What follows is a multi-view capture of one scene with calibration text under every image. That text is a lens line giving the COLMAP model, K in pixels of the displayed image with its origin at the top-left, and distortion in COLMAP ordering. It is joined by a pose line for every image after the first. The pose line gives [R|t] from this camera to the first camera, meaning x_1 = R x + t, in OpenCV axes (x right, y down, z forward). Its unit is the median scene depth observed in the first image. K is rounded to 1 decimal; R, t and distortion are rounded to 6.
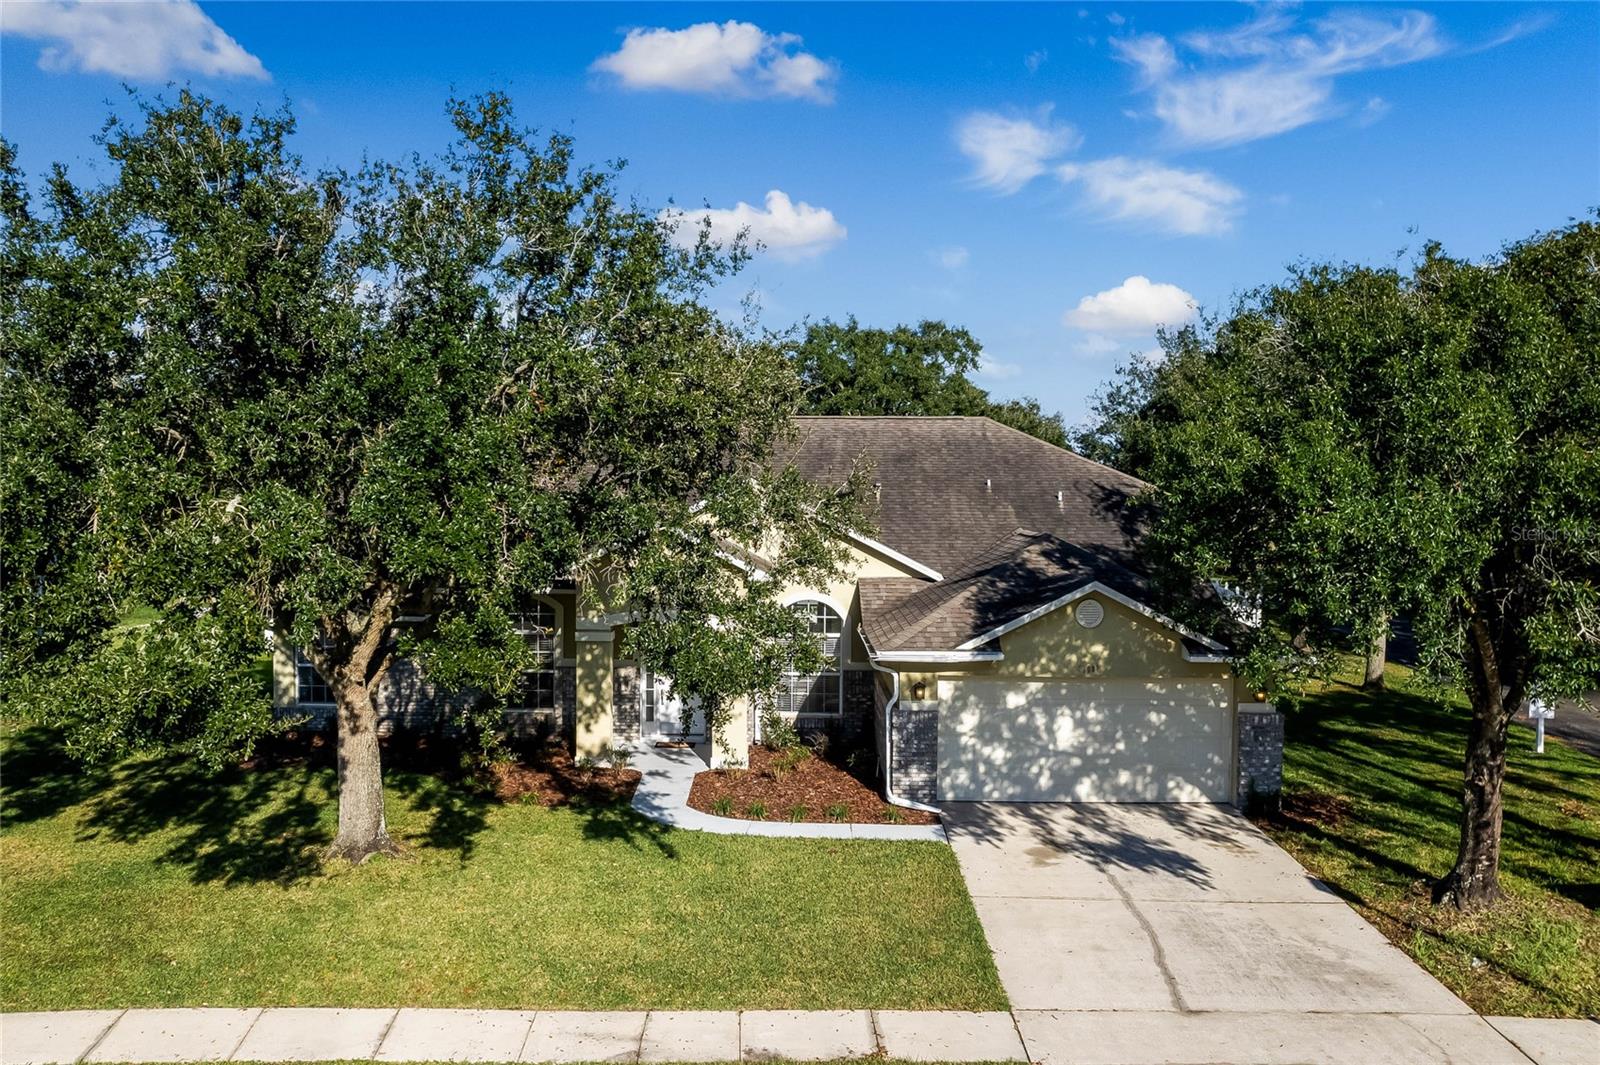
lens RADIAL K [[1084.0, 0, 721.5], [0, 1084.0, 576.5], [0, 0, 1]] dist [-0.028044, -0.001162]
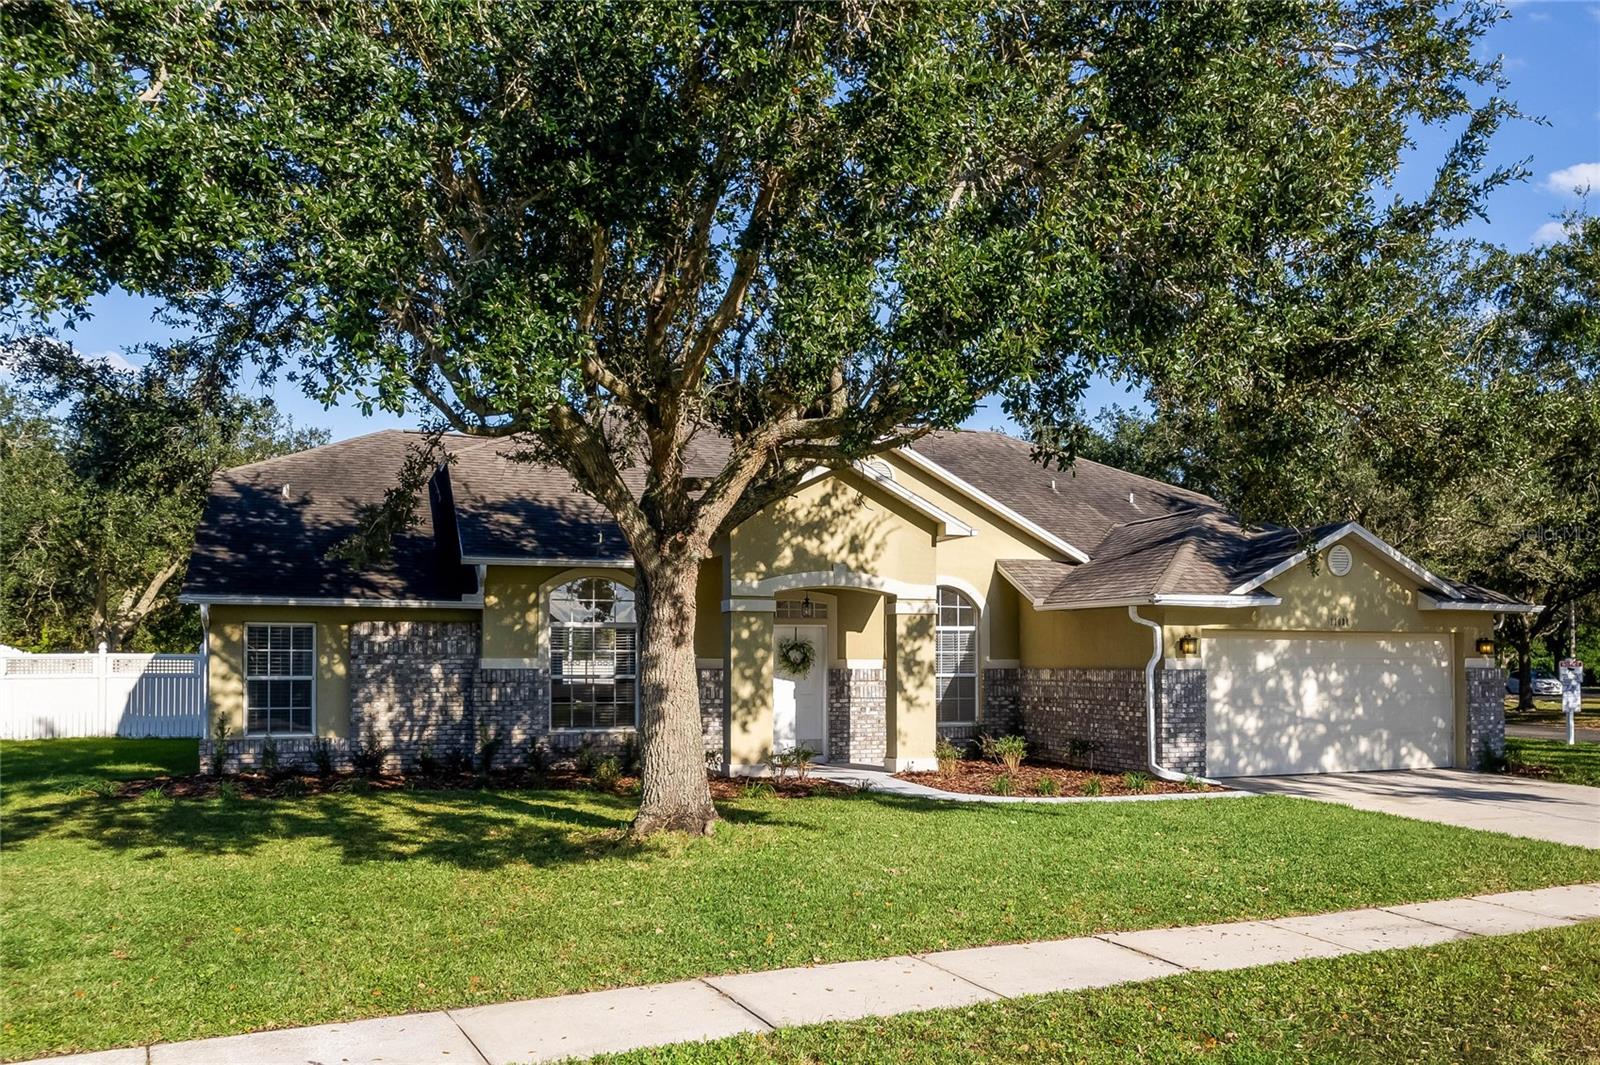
lens RADIAL K [[1188.7, 0, 803.2], [0, 1188.7, 683.0], [0, 0, 1]] dist [-0.010817, -0.006384]
pose [[0.933003, -0.009964, 0.359730, -0.432370], [0.027636, 0.998648, -0.044017, 0.164808], [-0.358805, 0.051009, 0.932018, 0.229858]]
